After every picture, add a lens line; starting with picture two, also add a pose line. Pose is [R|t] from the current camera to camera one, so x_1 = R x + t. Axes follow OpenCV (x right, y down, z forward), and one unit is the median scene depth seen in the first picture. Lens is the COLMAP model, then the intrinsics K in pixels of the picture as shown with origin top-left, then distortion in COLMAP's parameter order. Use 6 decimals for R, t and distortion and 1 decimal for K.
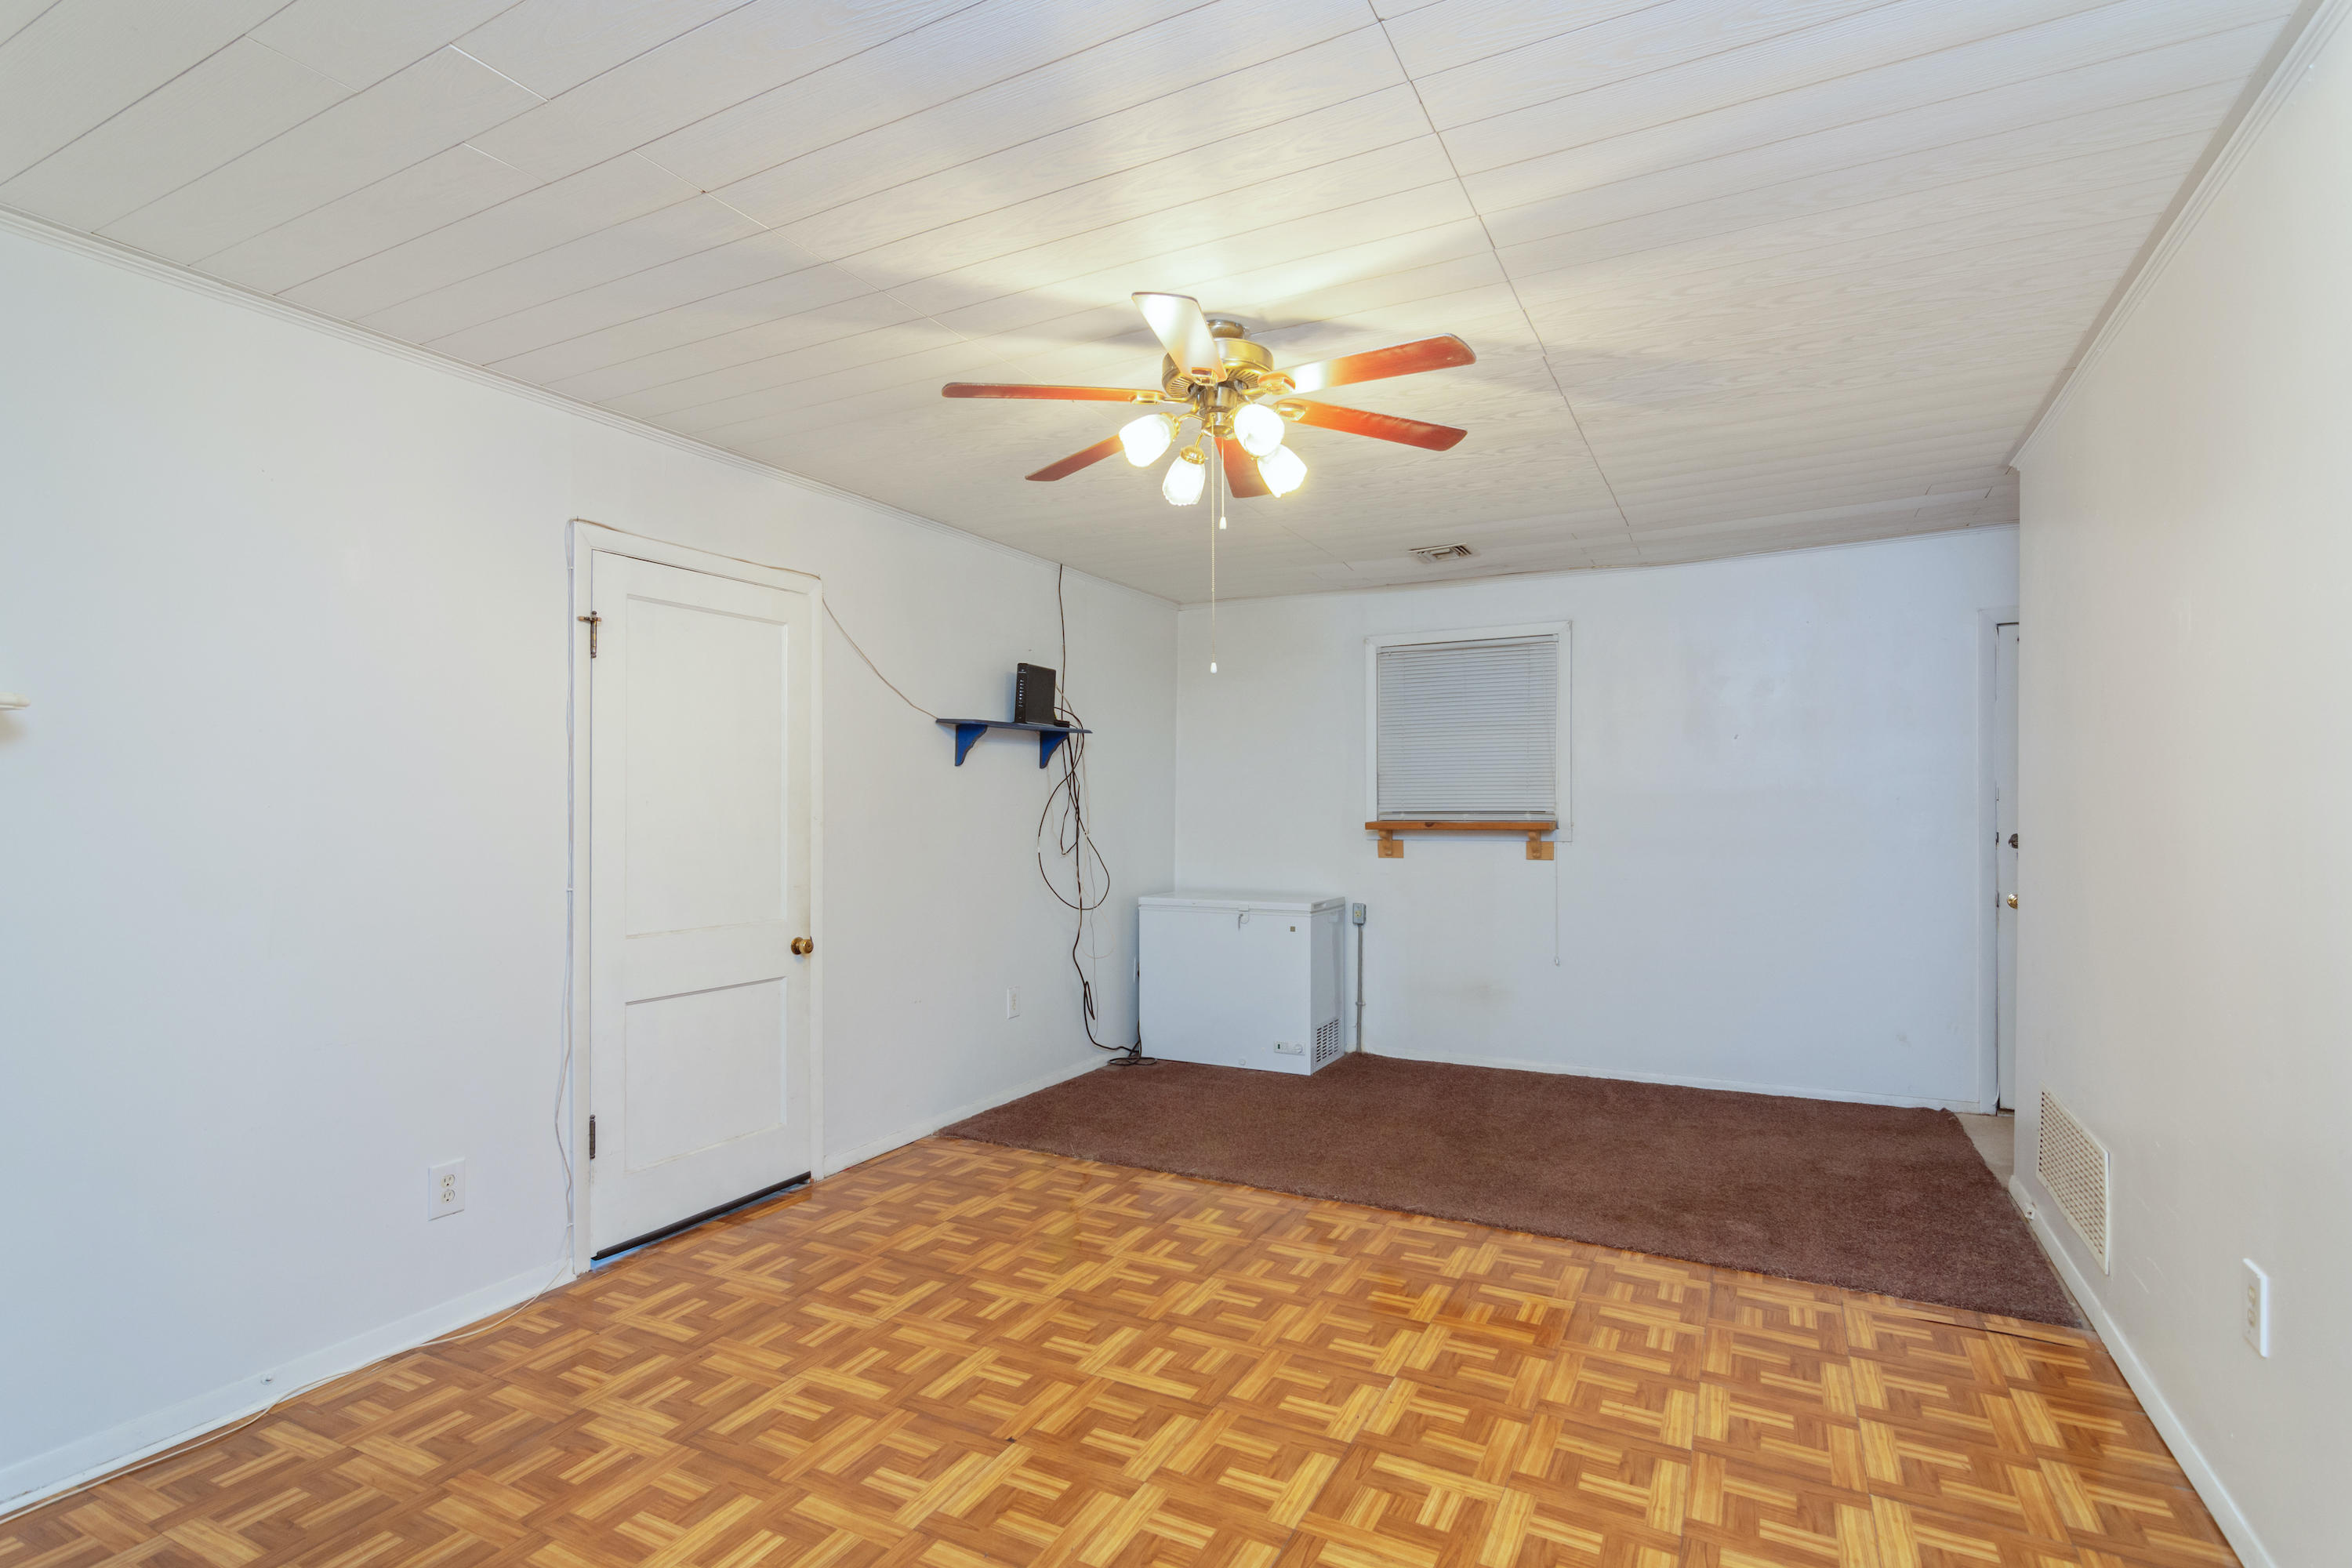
lens RADIAL K [[1127.4, 0, 1167.8], [0, 1127.4, 808.9], [0, 0, 1]] dist [-0.000918, 0.000179]
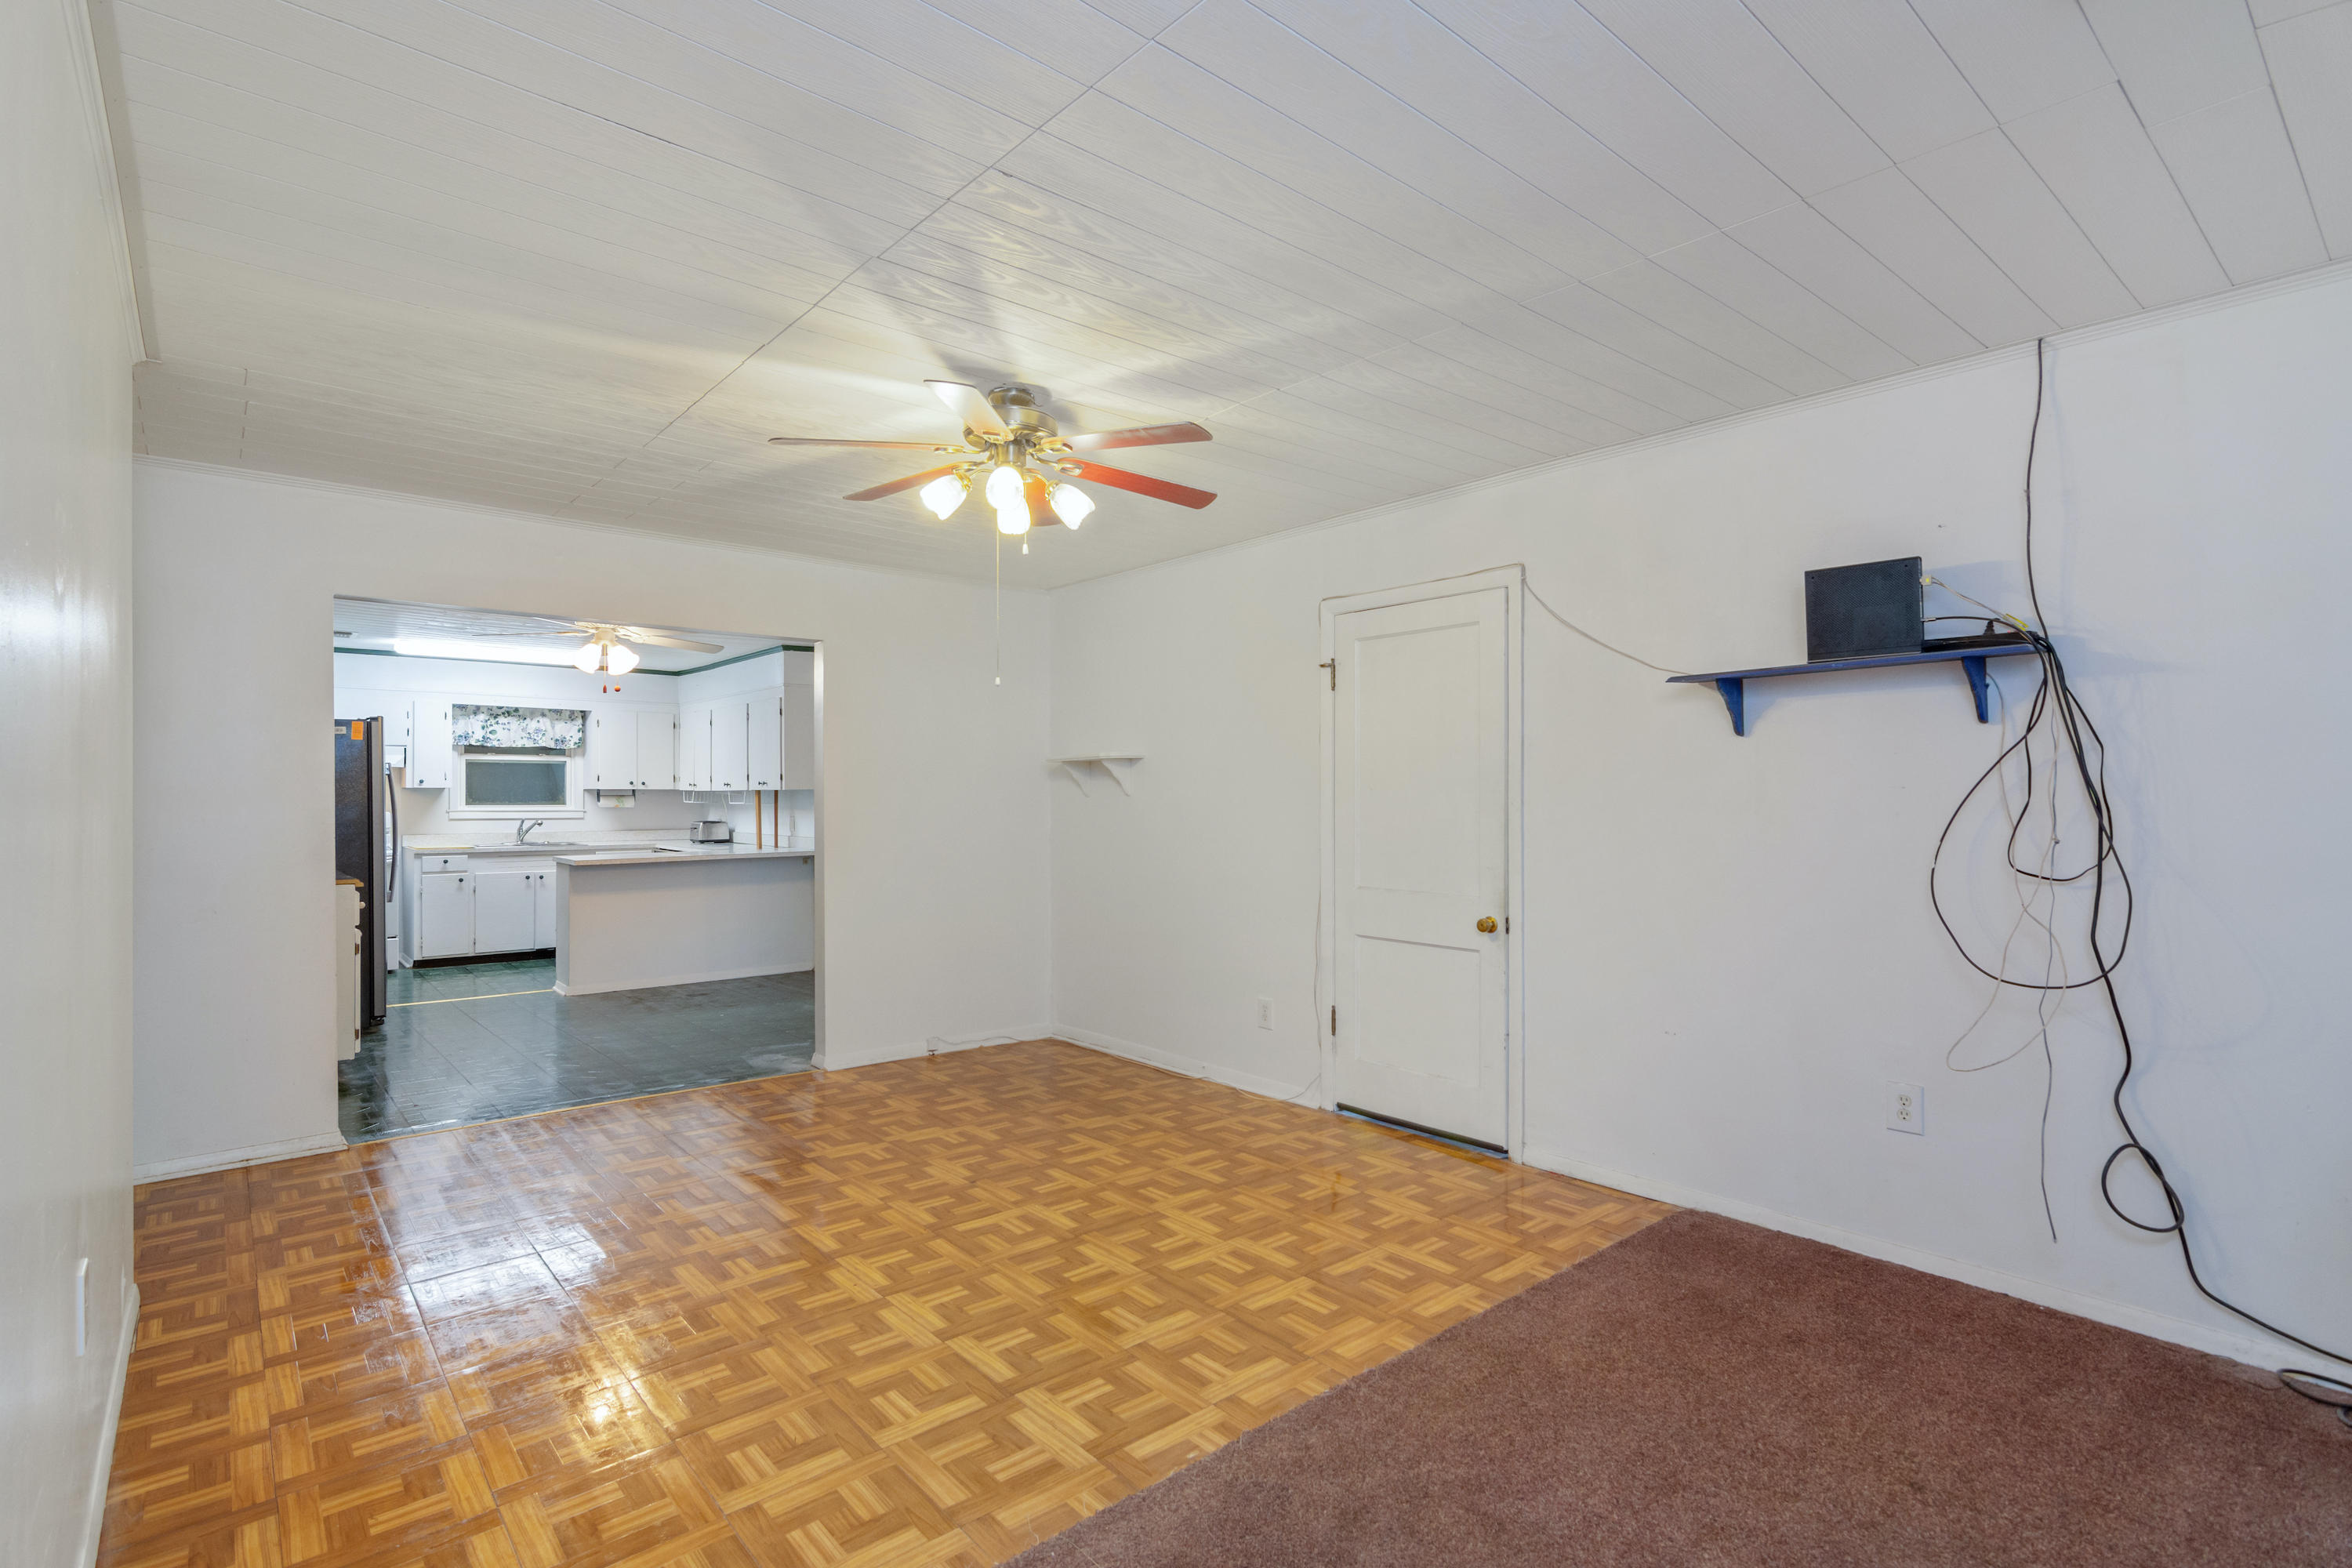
lens RADIAL K [[1128.4, 0, 1176.0], [0, 1128.4, 784.0], [0, 0, 1]] dist [-0.000565, 0.000172]
pose [[-0.364715, -0.005133, -0.931105, 0.950082], [0.002892, 0.999974, -0.006646, -0.003764], [0.931115, -0.005116, -0.364691, 1.391488]]
